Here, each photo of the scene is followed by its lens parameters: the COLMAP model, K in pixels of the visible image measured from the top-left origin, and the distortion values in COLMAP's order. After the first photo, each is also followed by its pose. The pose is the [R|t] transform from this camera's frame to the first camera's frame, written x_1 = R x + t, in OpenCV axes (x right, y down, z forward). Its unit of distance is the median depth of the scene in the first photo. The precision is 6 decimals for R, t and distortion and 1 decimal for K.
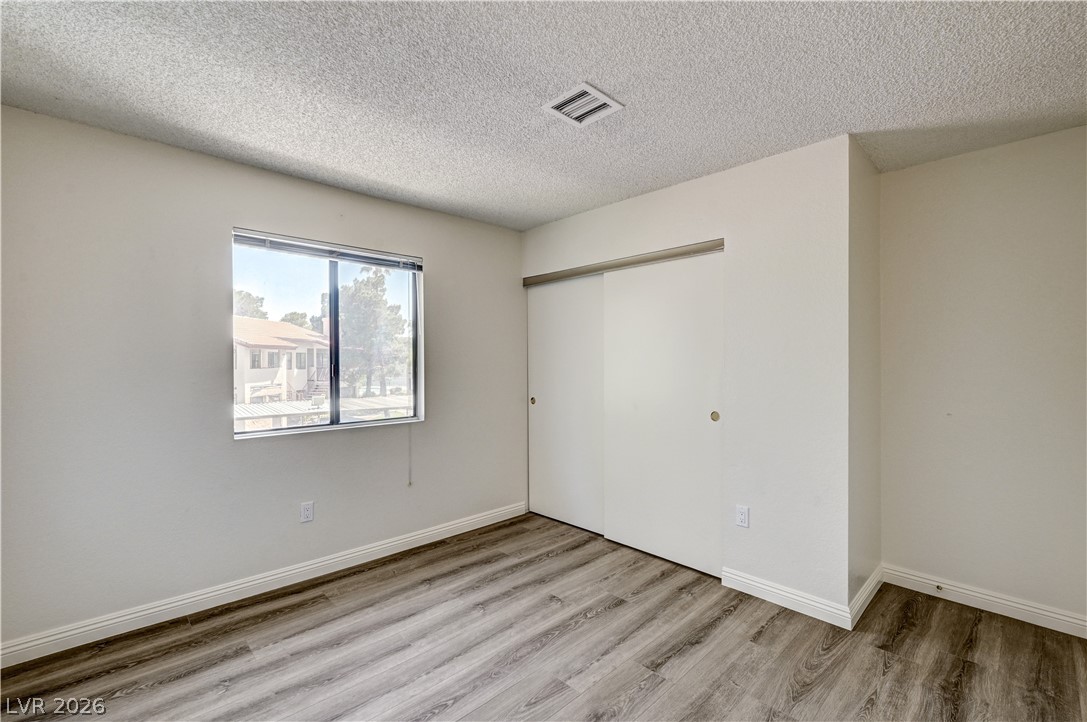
lens RADIAL K [[485.1, 0, 549.2], [0, 485.1, 364.2], [0, 0, 1]] dist [-0.001498, 0.000085]
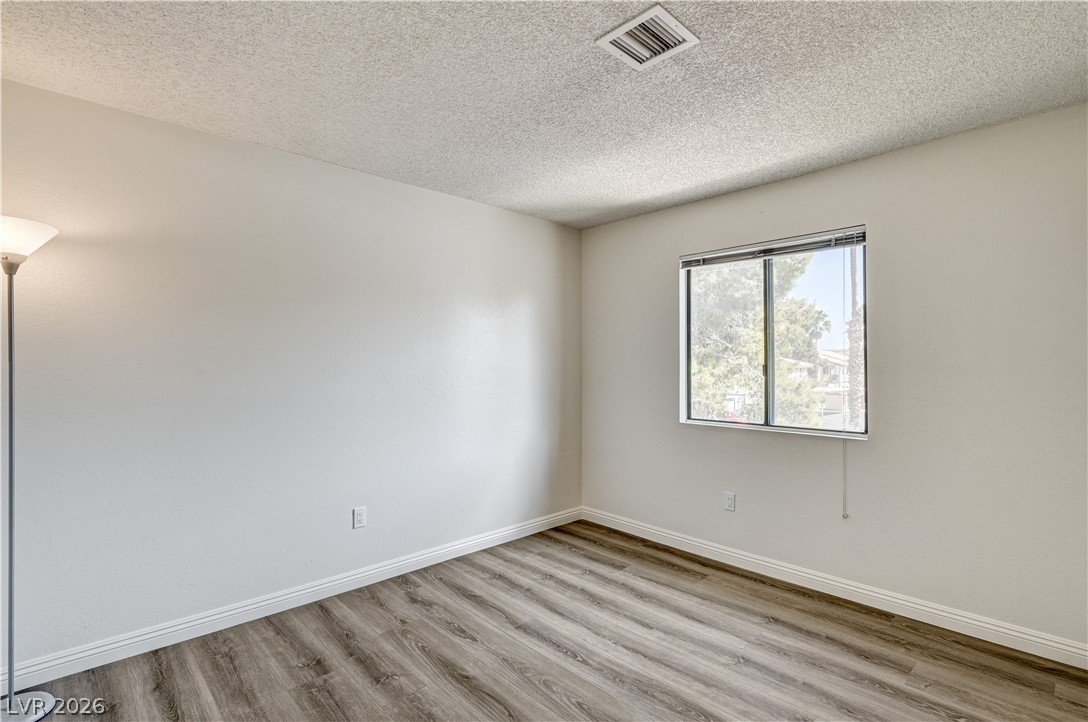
lens RADIAL K [[529.8, 0, 550.3], [0, 529.8, 366.1], [0, 0, 1]] dist [-0.001675, 0.000994]
pose [[-0.027238, 0.008631, -0.999592, 0.716194], [-0.007695, 0.999931, 0.008844, -0.003665], [0.999599, 0.007933, -0.027169, 0.658756]]
